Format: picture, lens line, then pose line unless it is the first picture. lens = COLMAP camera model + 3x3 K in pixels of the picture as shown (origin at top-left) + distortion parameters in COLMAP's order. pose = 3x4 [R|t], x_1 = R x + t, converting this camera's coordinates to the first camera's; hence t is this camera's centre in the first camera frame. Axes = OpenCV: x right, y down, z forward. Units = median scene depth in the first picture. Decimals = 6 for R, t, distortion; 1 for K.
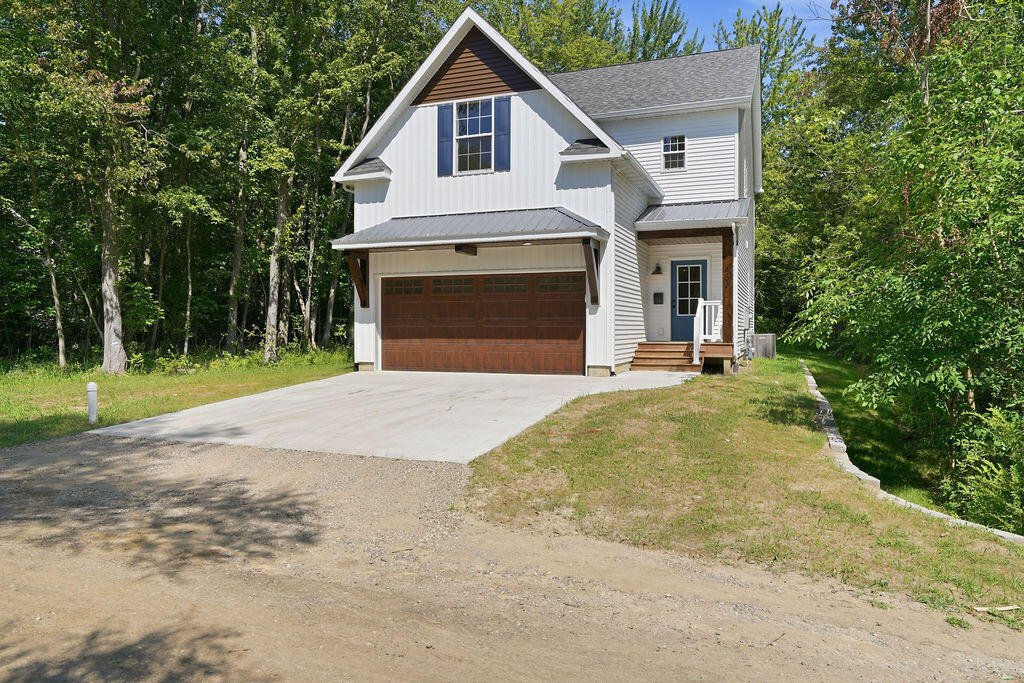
lens RADIAL K [[696.5, 0, 510.1], [0, 696.5, 322.9], [0, 0, 1]] dist [-0.006273, -0.000284]
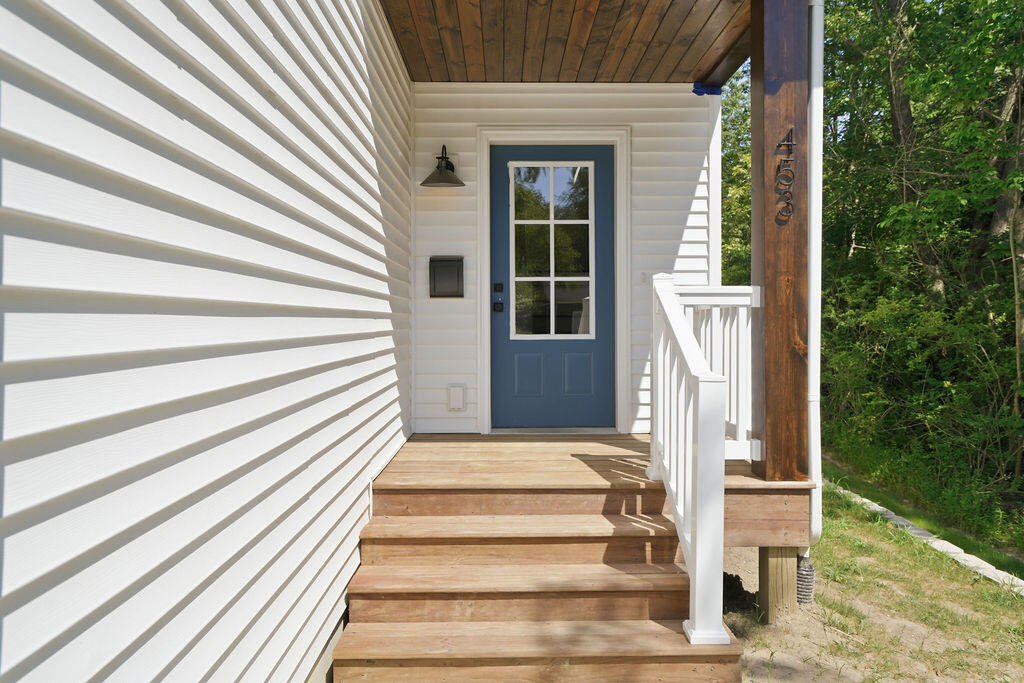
lens RADIAL K [[692.6, 0, 513.7], [0, 692.6, 319.6], [0, 0, 1]] dist [0.005355, 0.001905]
pose [[0.934281, 0.003385, 0.356520, 0.165342], [-0.004066, 0.999991, 0.001161, -0.022076], [-0.356513, -0.002534, 0.934287, 0.863957]]
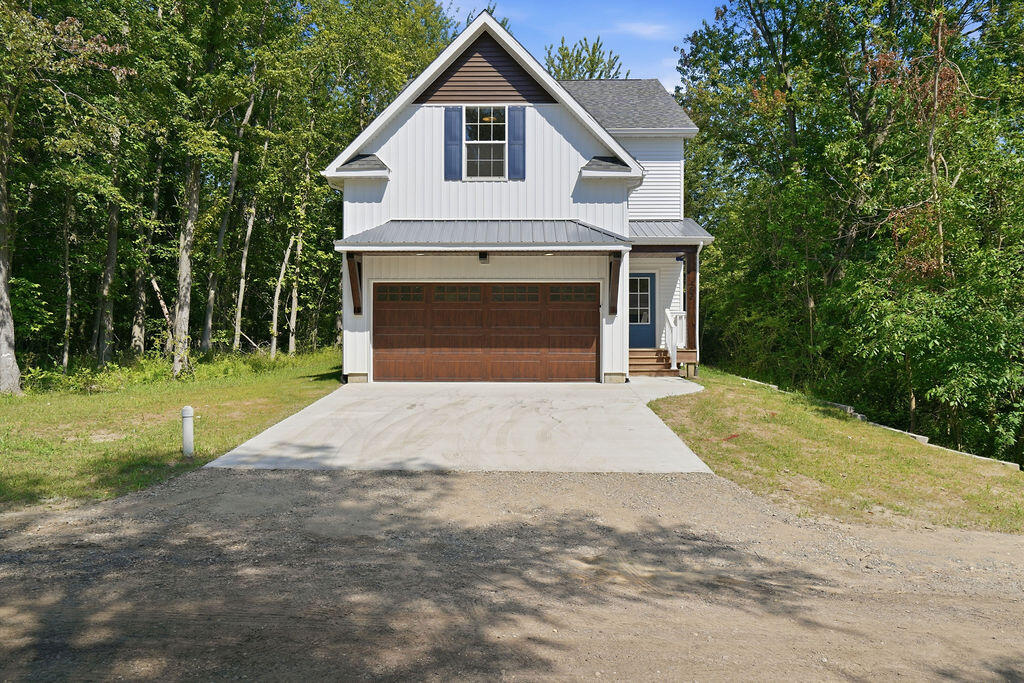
lens RADIAL K [[692.6, 0, 513.7], [0, 692.6, 319.6], [0, 0, 1]] dist [0.005355, 0.001905]
pose [[0.940340, 0.008190, 0.340137, -0.340081], [-0.005002, 0.999935, -0.010247, -0.006940], [-0.340199, 0.007934, 0.940320, 0.062542]]
